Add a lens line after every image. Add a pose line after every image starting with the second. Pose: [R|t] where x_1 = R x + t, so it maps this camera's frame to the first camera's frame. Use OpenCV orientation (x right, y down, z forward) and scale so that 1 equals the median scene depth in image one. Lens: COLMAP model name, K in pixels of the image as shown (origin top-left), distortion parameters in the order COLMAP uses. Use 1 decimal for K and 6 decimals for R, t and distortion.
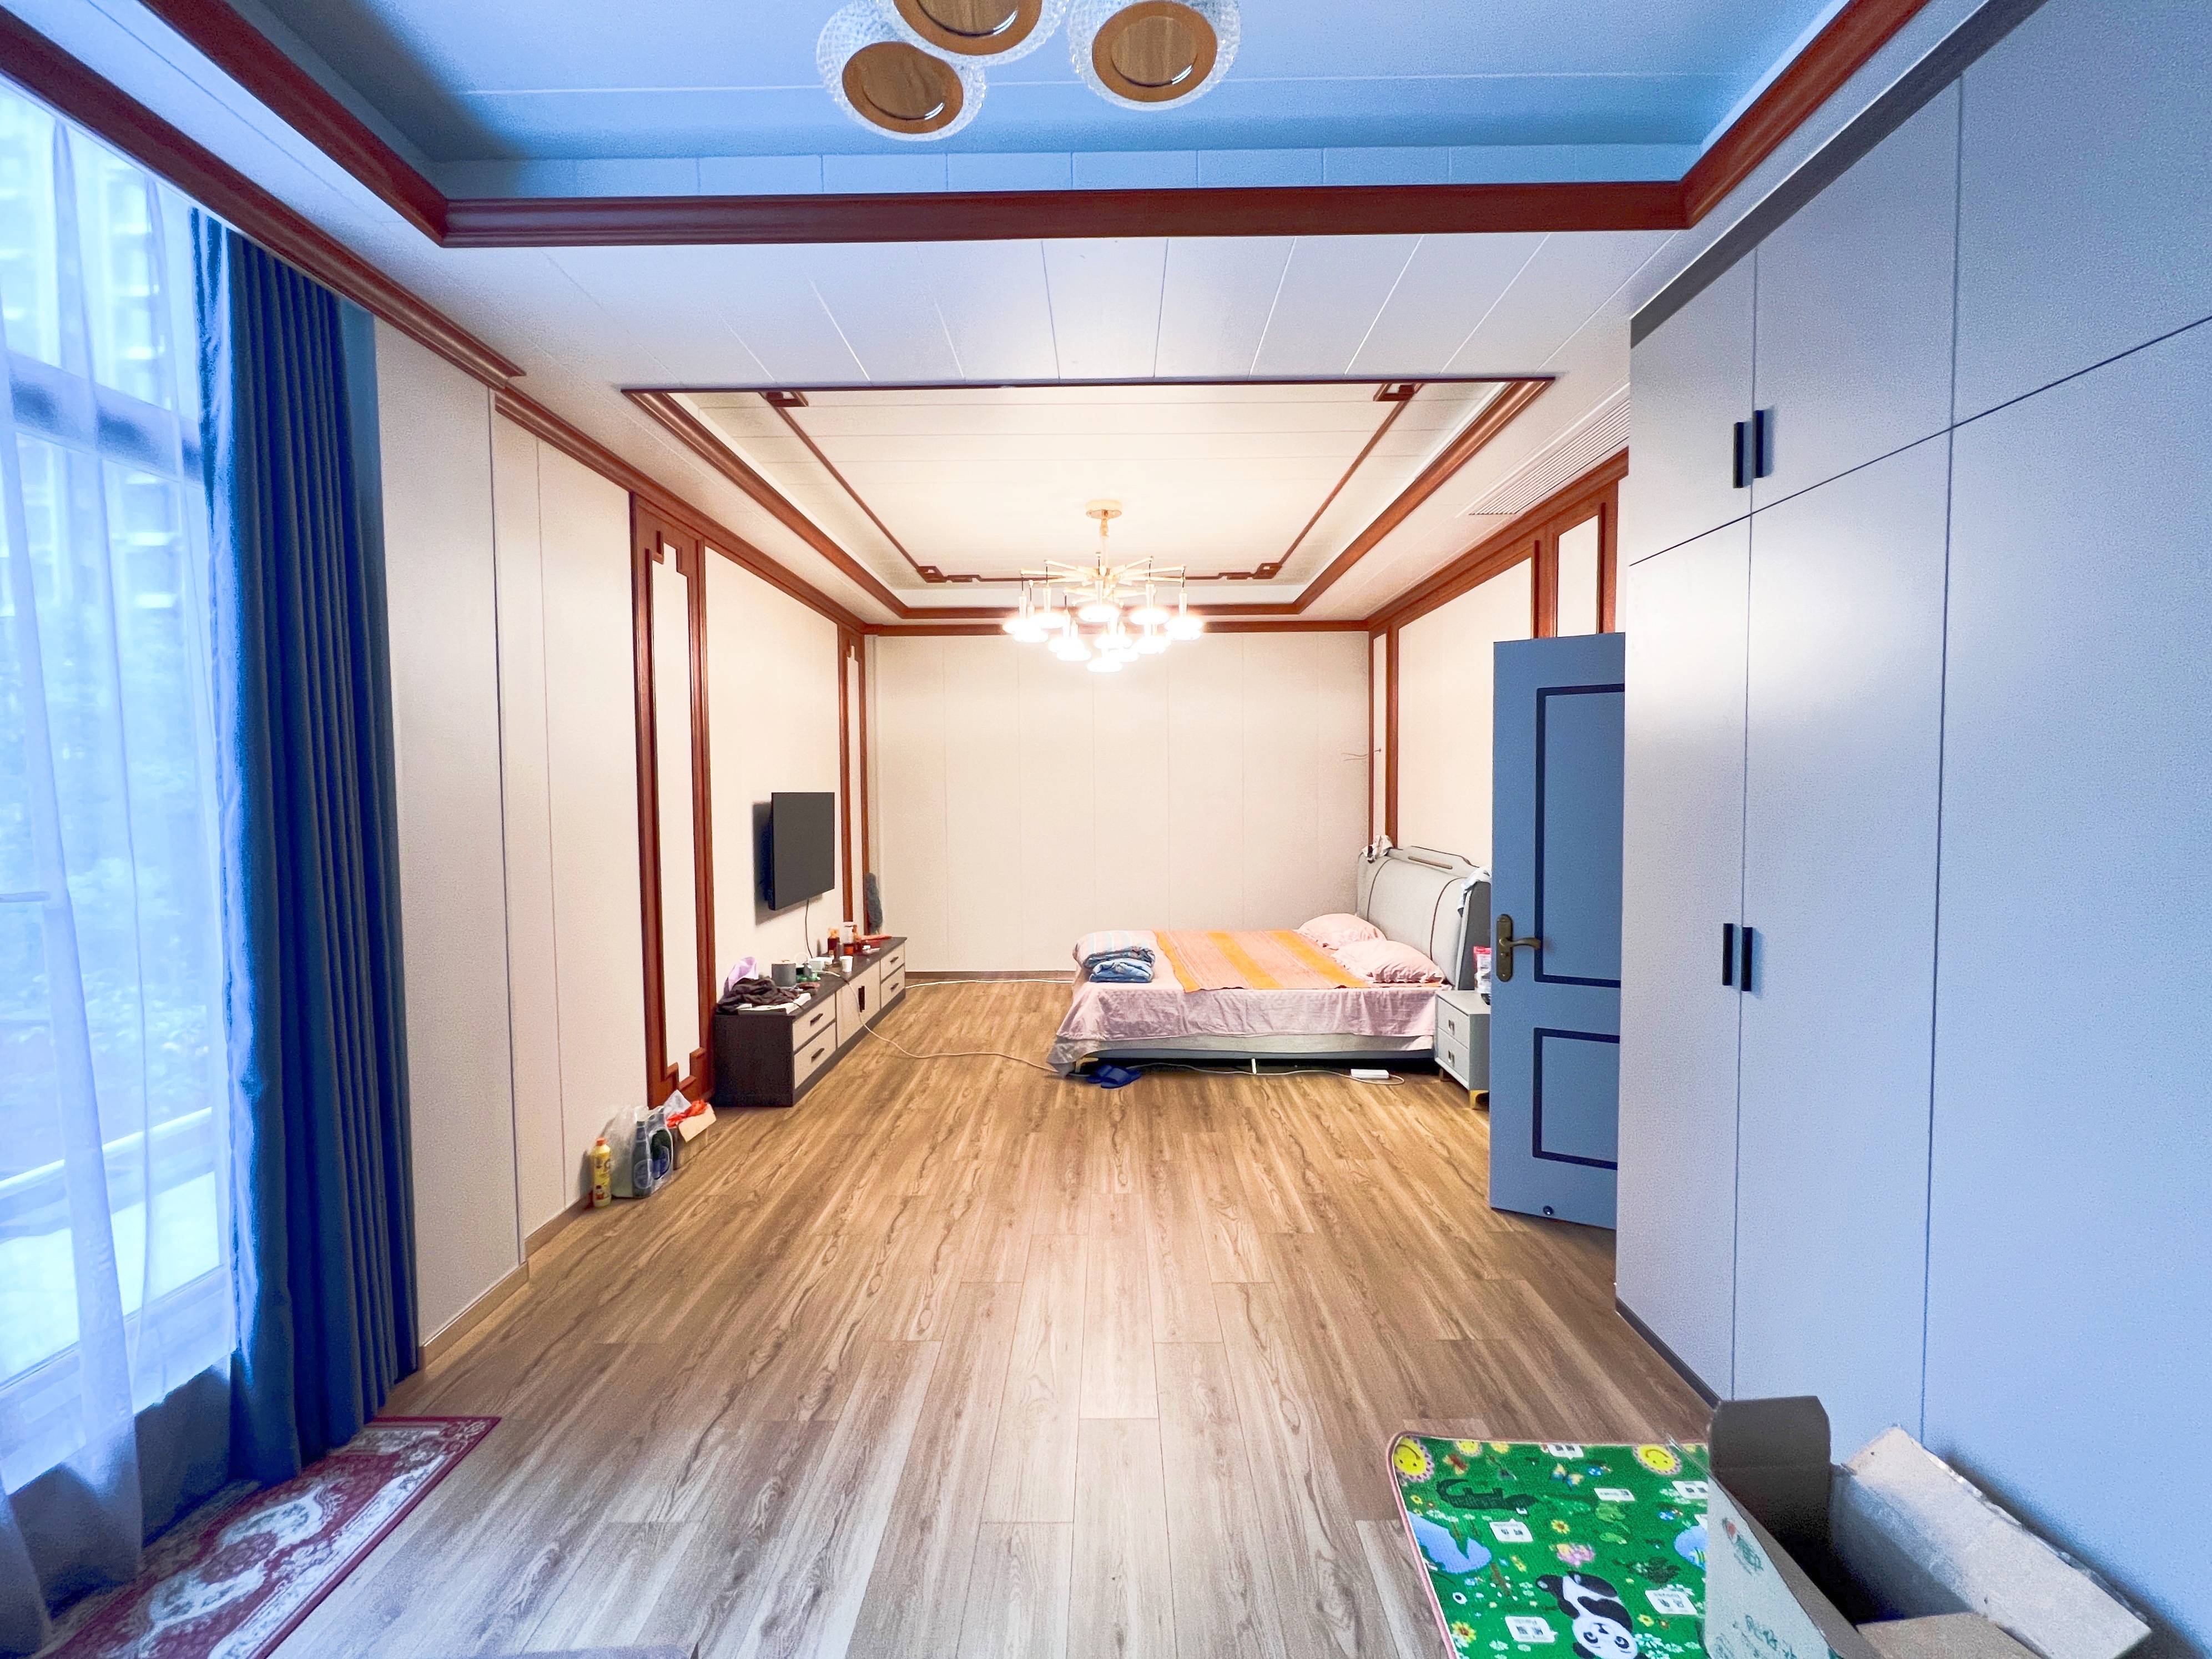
lens RADIAL K [[885.7, 0, 1103.9], [0, 885.7, 832.6], [0, 0, 1]] dist [0.002453, 0.000282]
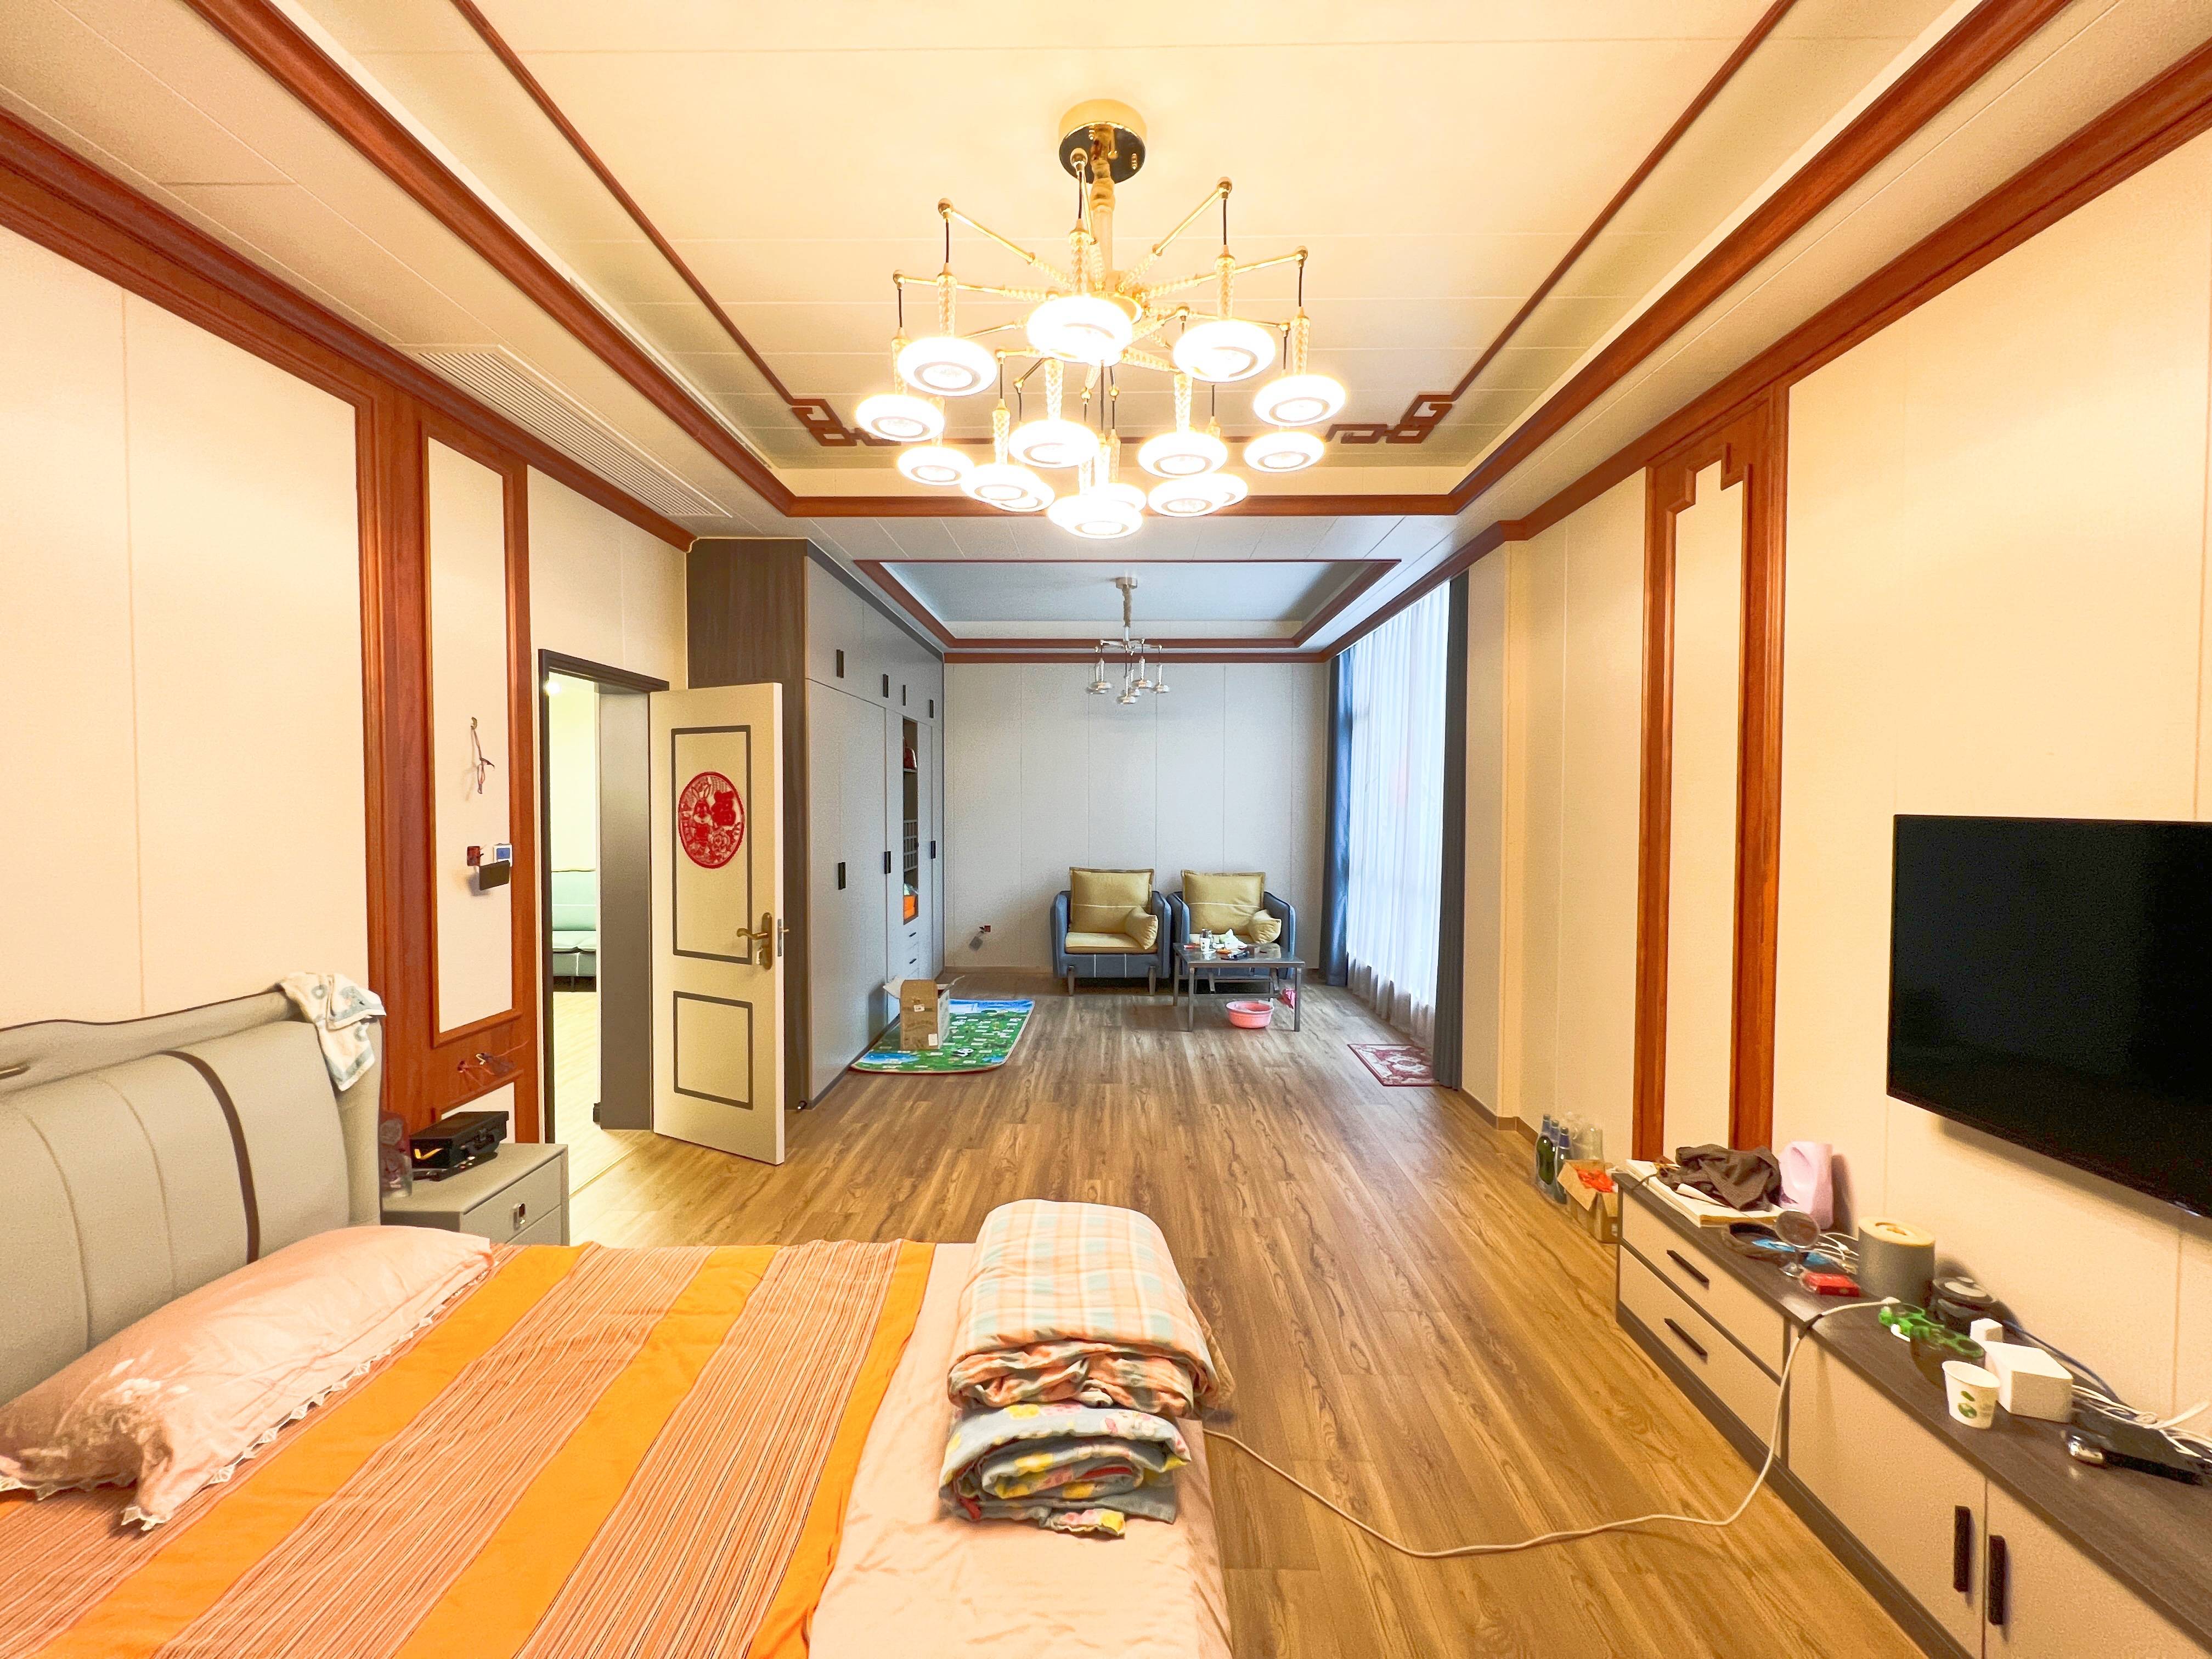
lens RADIAL K [[885.6, 0, 1105.4], [0, 885.6, 820.7], [0, 0, 1]] dist [0.002453, 0.000282]
pose [[-0.999927, 0.009030, 0.008077, -0.007669], [0.009620, 0.997044, 0.076229, -0.137214], [-0.007365, 0.076301, -0.997058, 2.526384]]
